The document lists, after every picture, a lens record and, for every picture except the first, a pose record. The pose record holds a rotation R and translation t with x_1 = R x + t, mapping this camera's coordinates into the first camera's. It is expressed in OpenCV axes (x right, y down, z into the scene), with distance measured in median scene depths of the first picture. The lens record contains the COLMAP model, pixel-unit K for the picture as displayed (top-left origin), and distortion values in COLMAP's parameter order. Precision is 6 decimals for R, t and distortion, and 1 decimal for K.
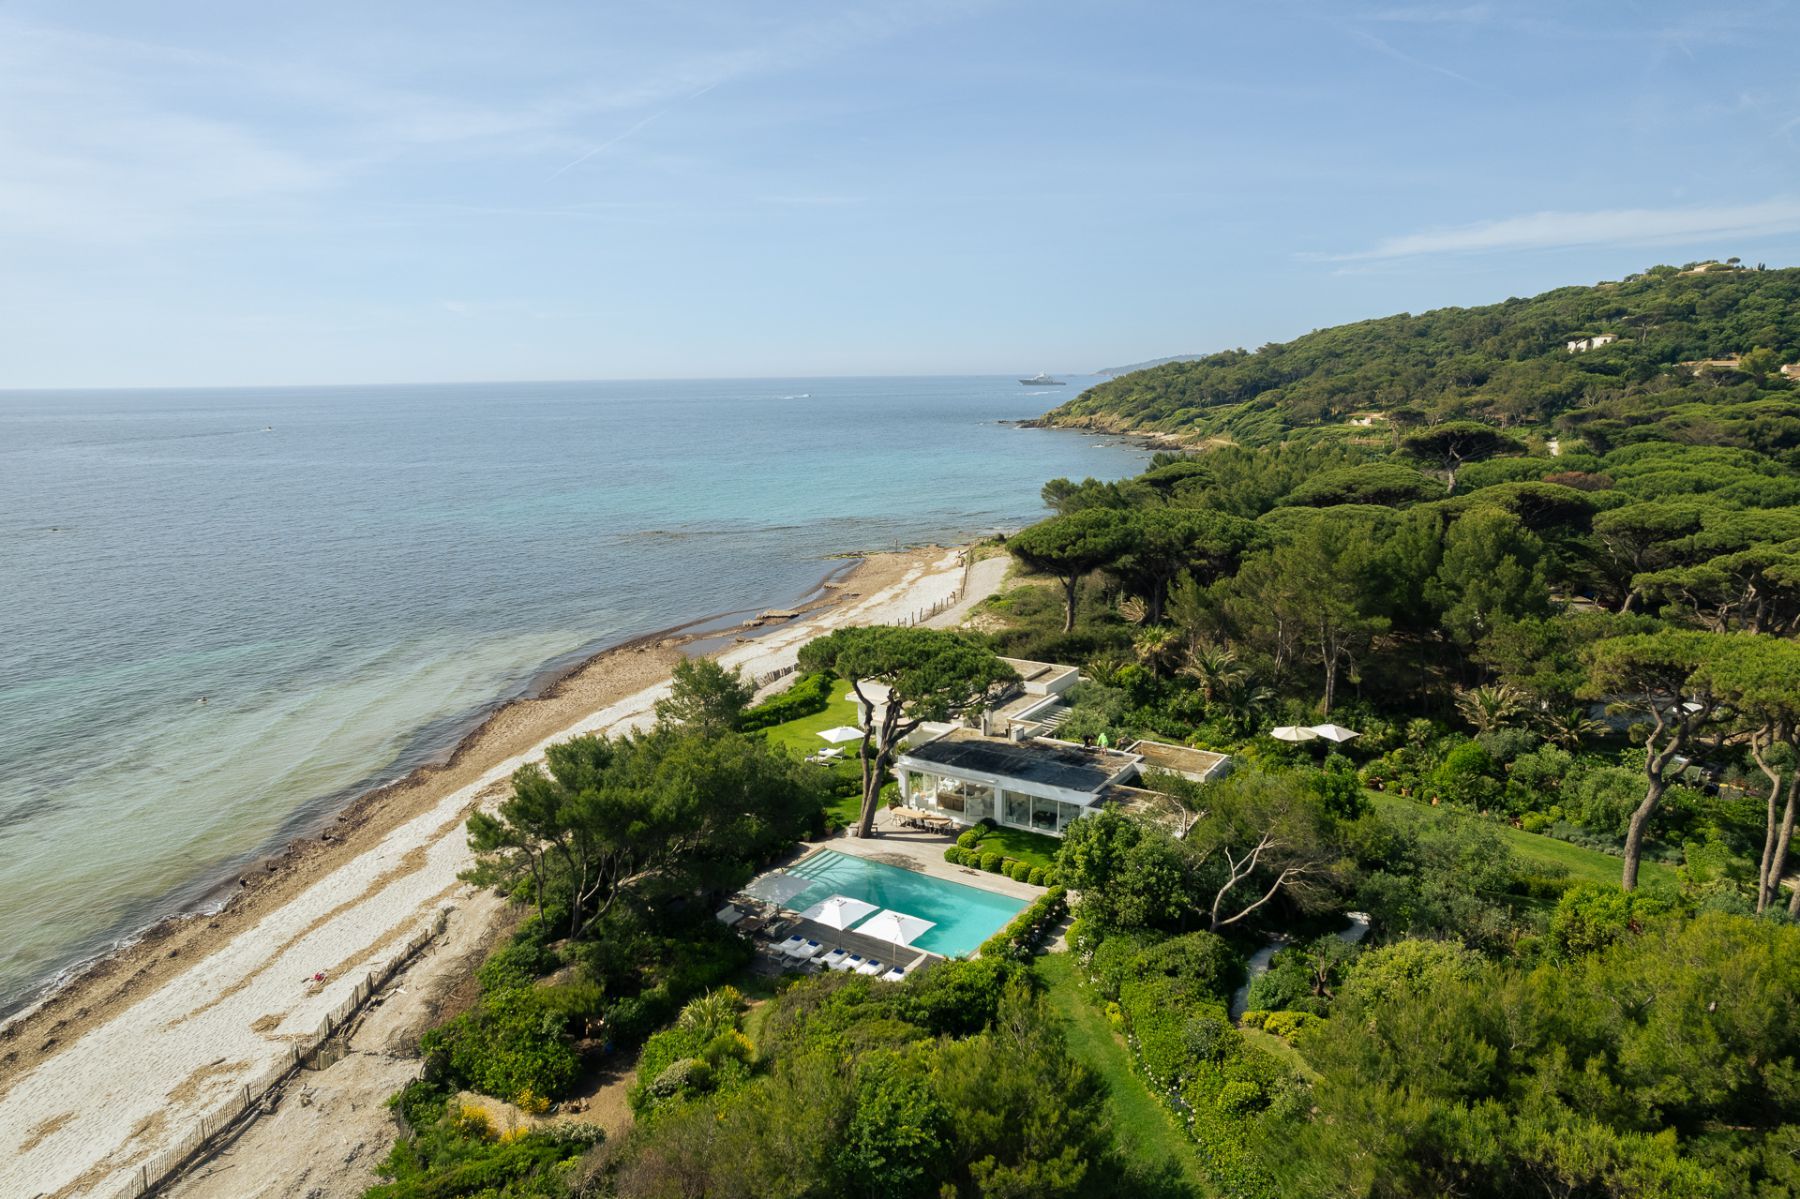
lens RADIAL K [[1162.5, 0, 900.0], [0, 1162.5, 599.5], [0, 0, 1]] dist [-0.043085, 0.000430]
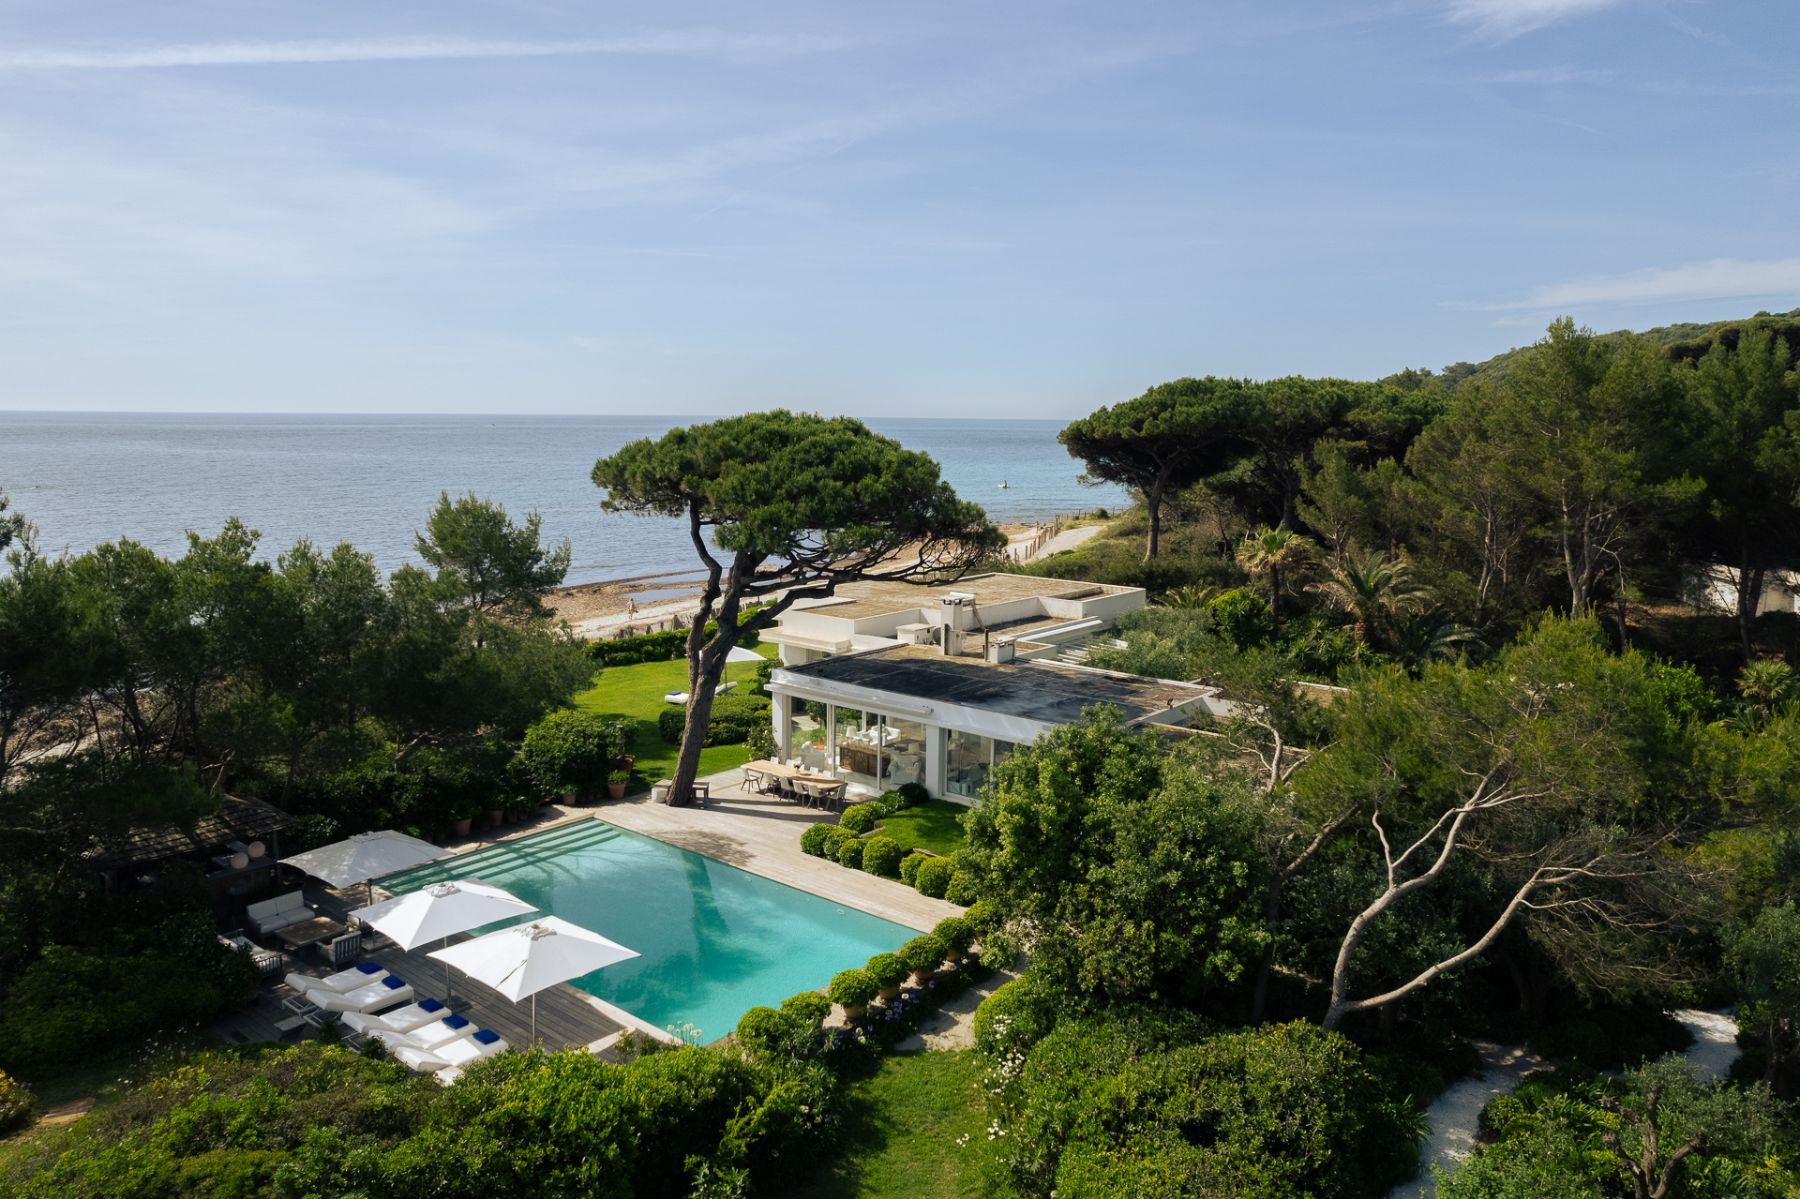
lens RADIAL K [[1255.9, 0, 900.0], [0, 1255.9, 599.5], [0, 0, 1]] dist [-0.063165, 0.046010]
pose [[0.993315, 0.040245, -0.108189, 0.153598], [-0.045004, 0.998107, -0.041911, 0.155539], [0.106298, 0.046500, 0.993246, 0.521514]]
